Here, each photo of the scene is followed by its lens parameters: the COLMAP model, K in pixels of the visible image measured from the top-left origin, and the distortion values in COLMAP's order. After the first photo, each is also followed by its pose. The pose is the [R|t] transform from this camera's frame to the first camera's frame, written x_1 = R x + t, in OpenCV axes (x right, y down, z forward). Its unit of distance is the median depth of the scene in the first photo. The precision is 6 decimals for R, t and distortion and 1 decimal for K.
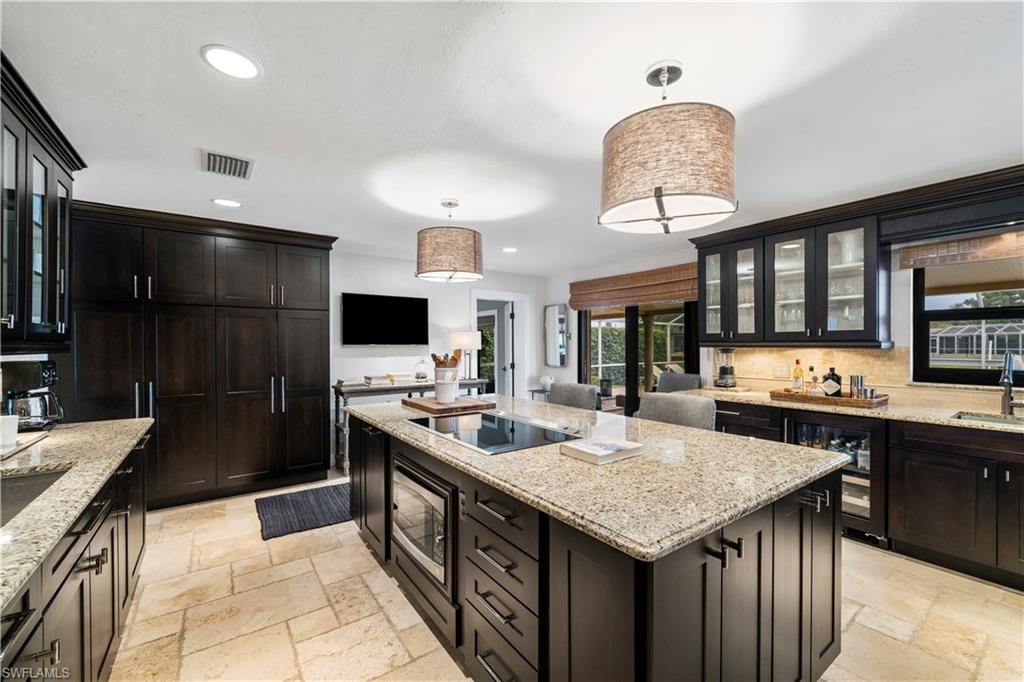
lens RADIAL K [[416.6, 0, 512.0], [0, 416.6, 341.0], [0, 0, 1]] dist [0.001878, 0.000064]
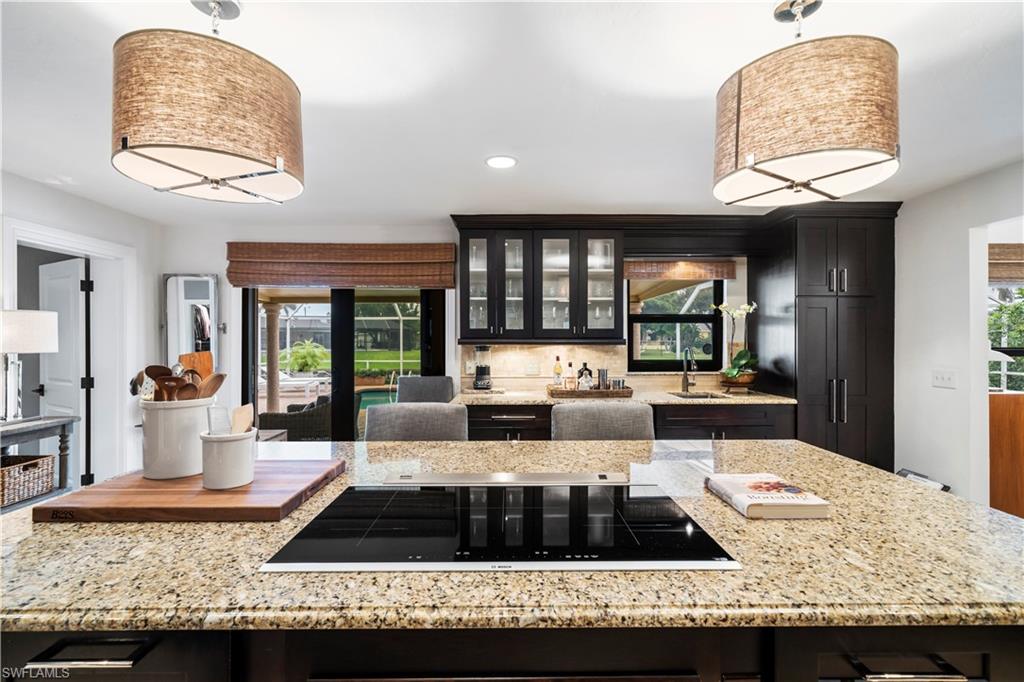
lens RADIAL K [[467.7, 0, 512.0], [0, 467.7, 341.0], [0, 0, 1]] dist [0.000033, 0.000704]
pose [[0.574434, 0.000296, 0.818551, -0.291016], [-0.007122, 0.999964, 0.004636, 0.002469], [-0.818520, -0.008493, 0.574415, 0.398436]]
